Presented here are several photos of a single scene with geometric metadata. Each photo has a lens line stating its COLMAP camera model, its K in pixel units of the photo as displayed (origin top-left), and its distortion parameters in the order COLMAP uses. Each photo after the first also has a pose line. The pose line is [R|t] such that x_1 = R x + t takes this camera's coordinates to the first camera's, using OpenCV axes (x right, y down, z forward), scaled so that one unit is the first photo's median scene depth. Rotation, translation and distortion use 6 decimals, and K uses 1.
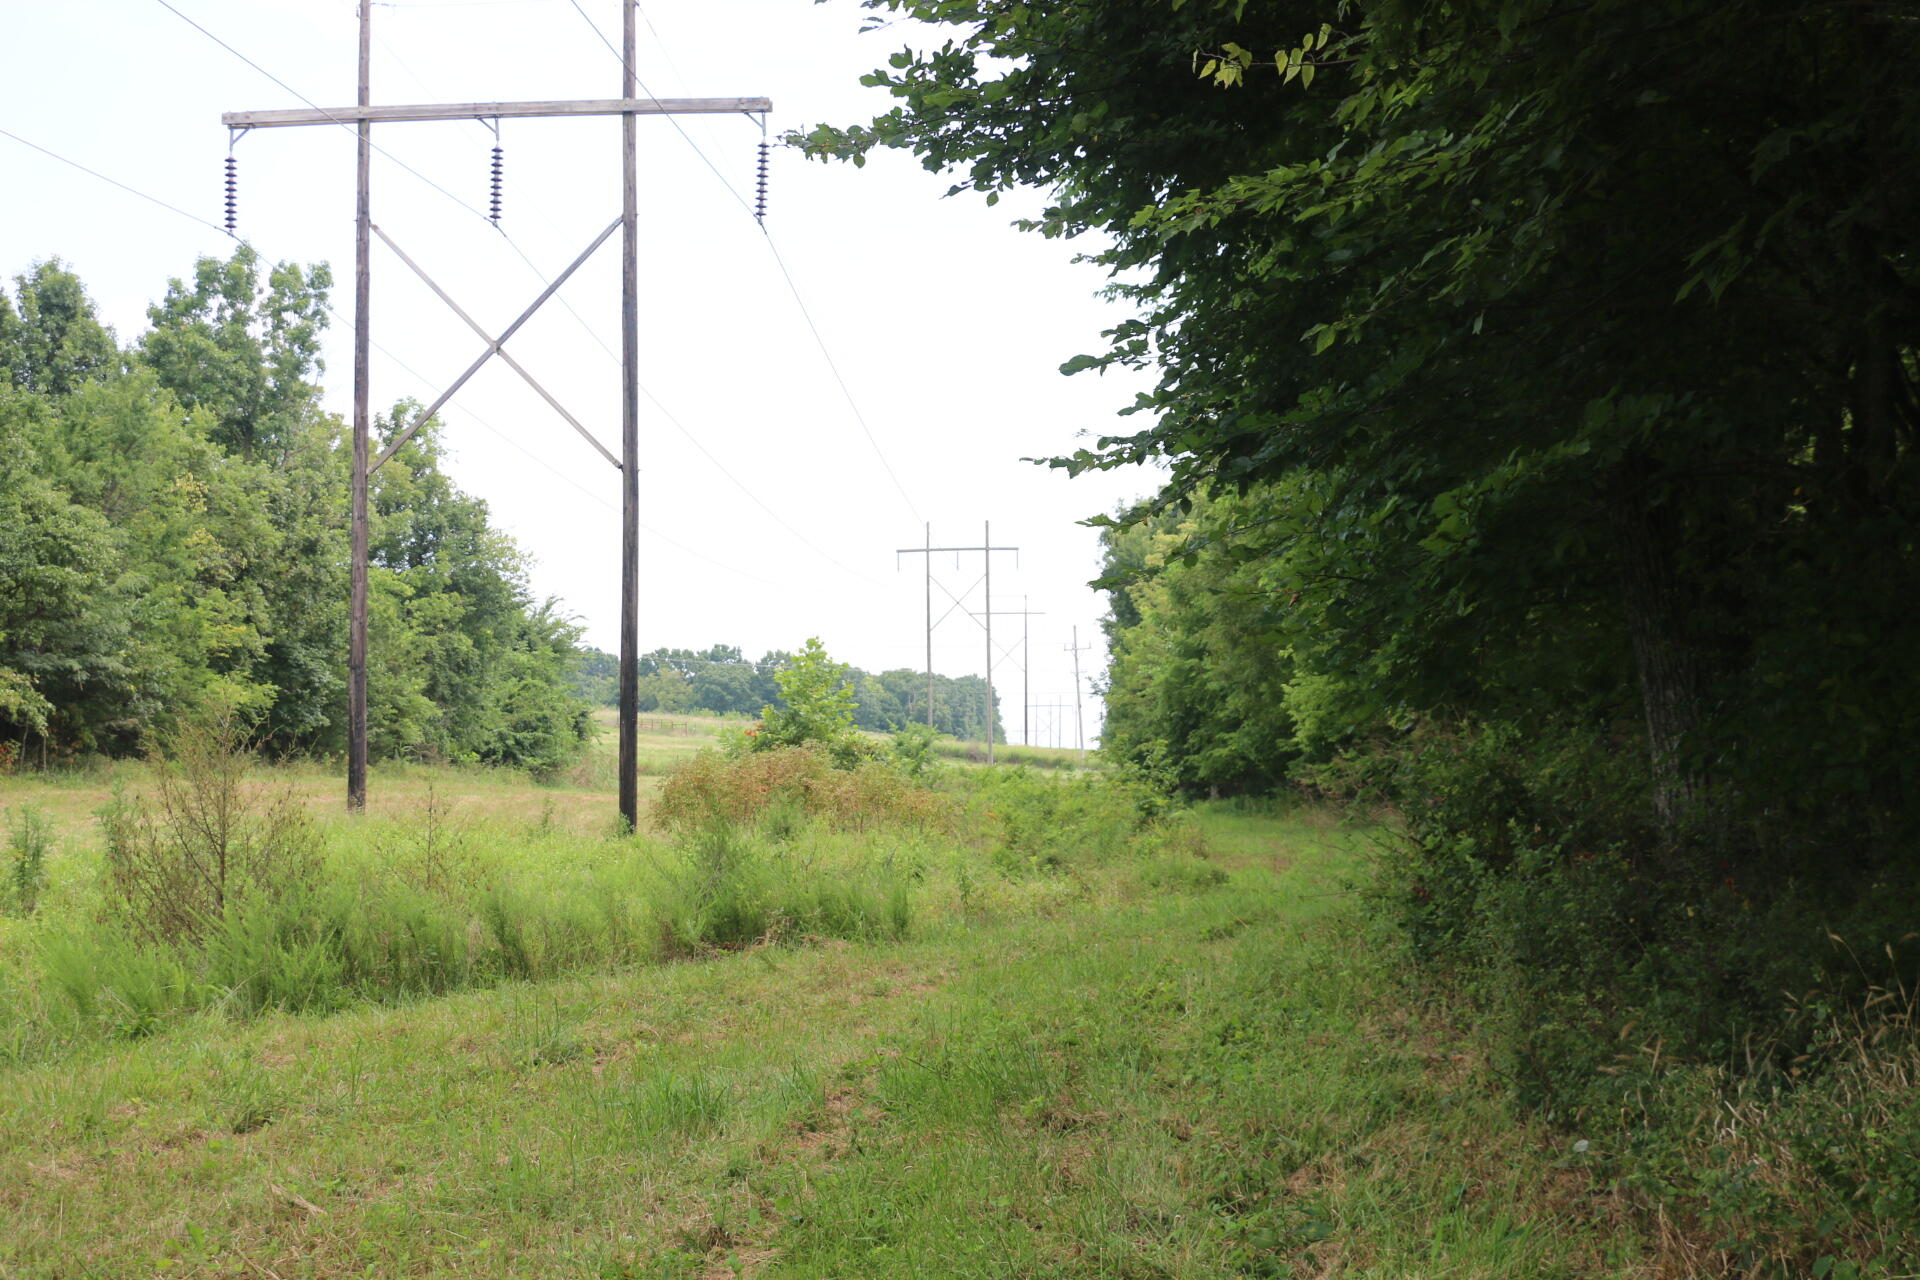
lens RADIAL K [[3096.0, 0, 959.9], [0, 3096.0, 640.1], [0, 0, 1]] dist [-0.041169, 0.000000]
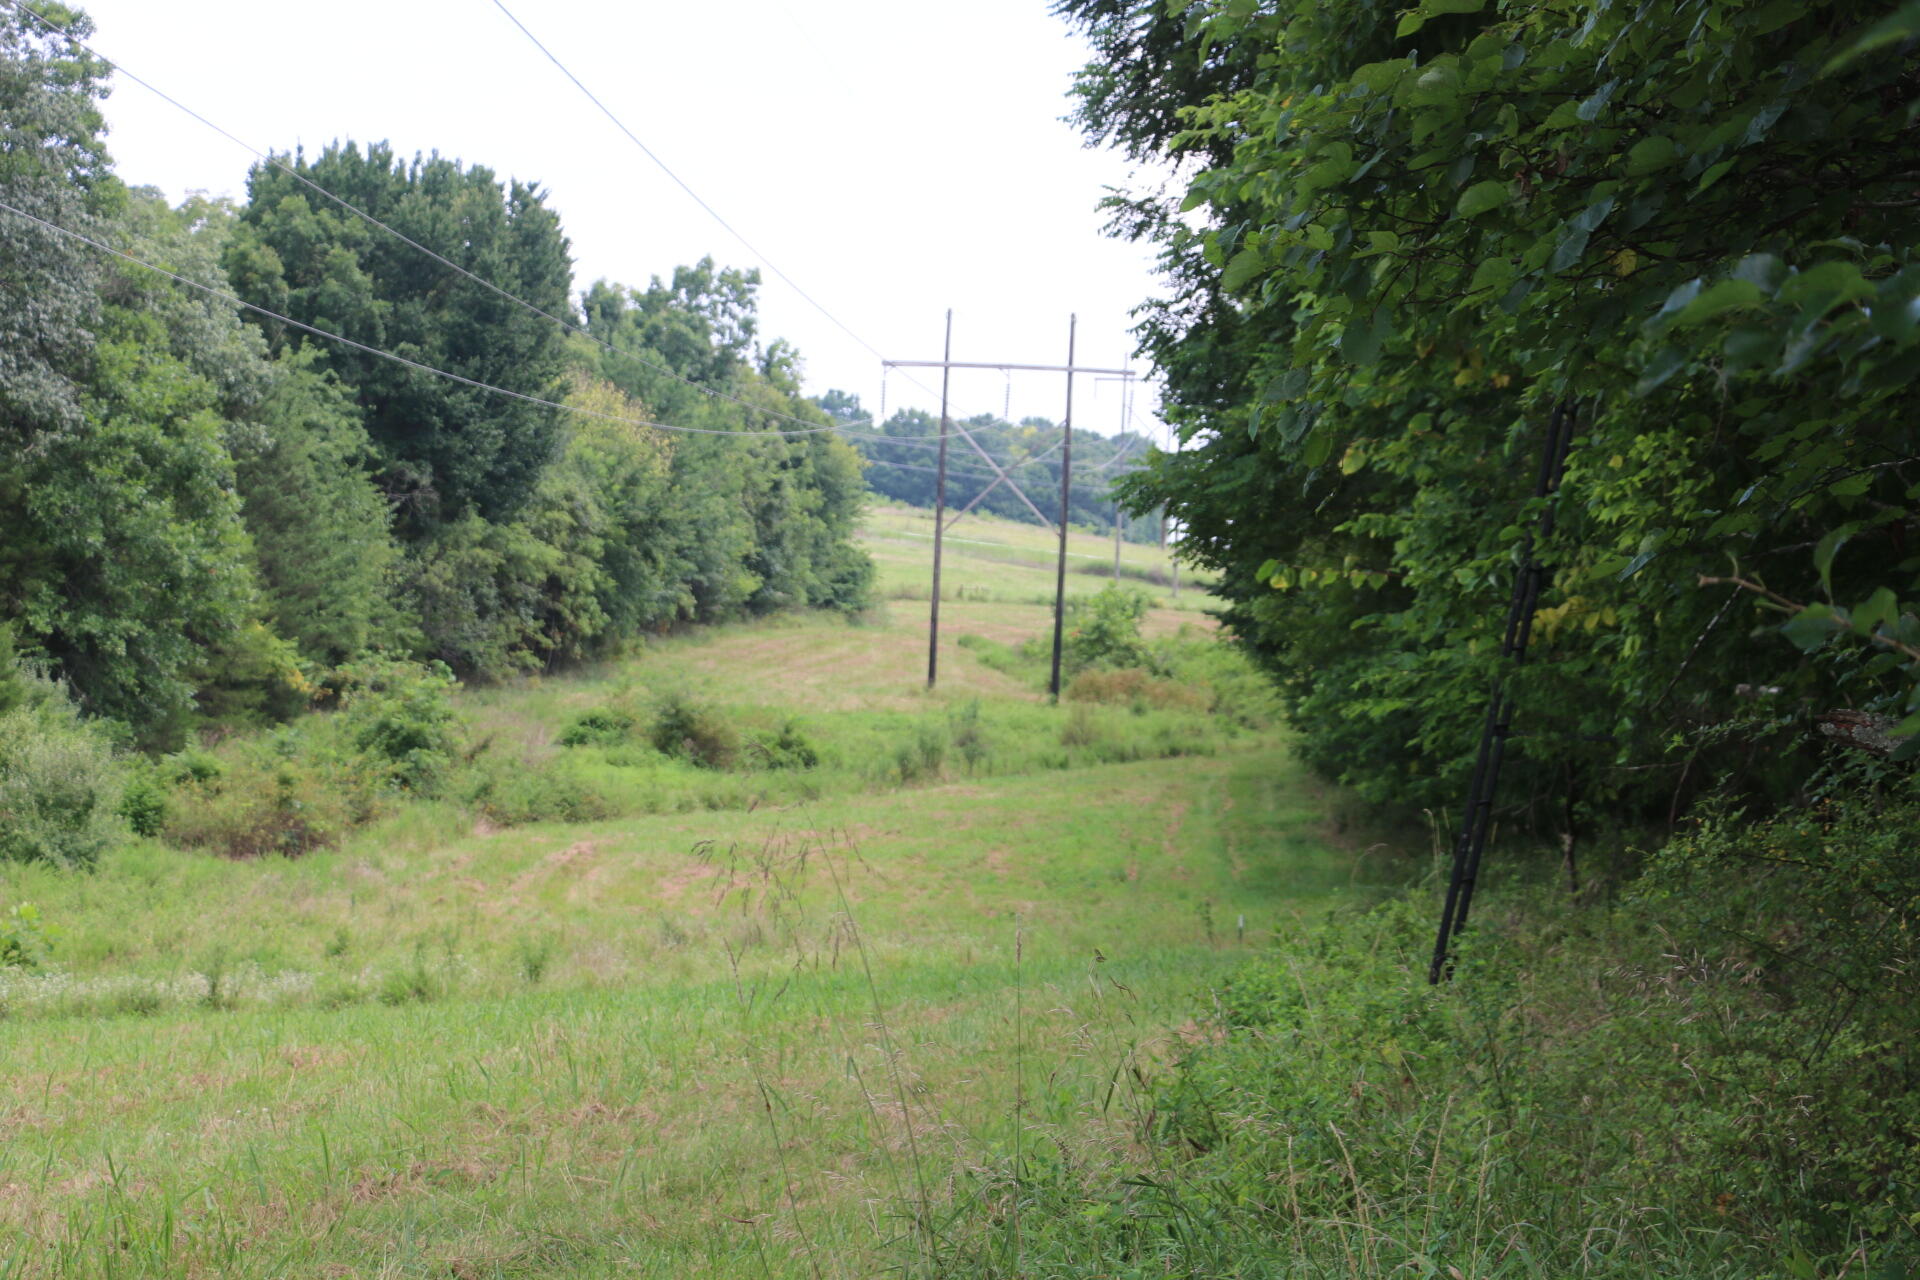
lens RADIAL K [[4360.6, 0, 919.1], [0, 4360.6, 650.7], [0, 0, 1]] dist [0.577788, 0.000000]
pose [[0.997874, 0.053478, -0.037236, -0.044823], [-0.050631, 0.996001, 0.073610, -0.099472], [0.041024, -0.071569, 0.996592, -1.057496]]
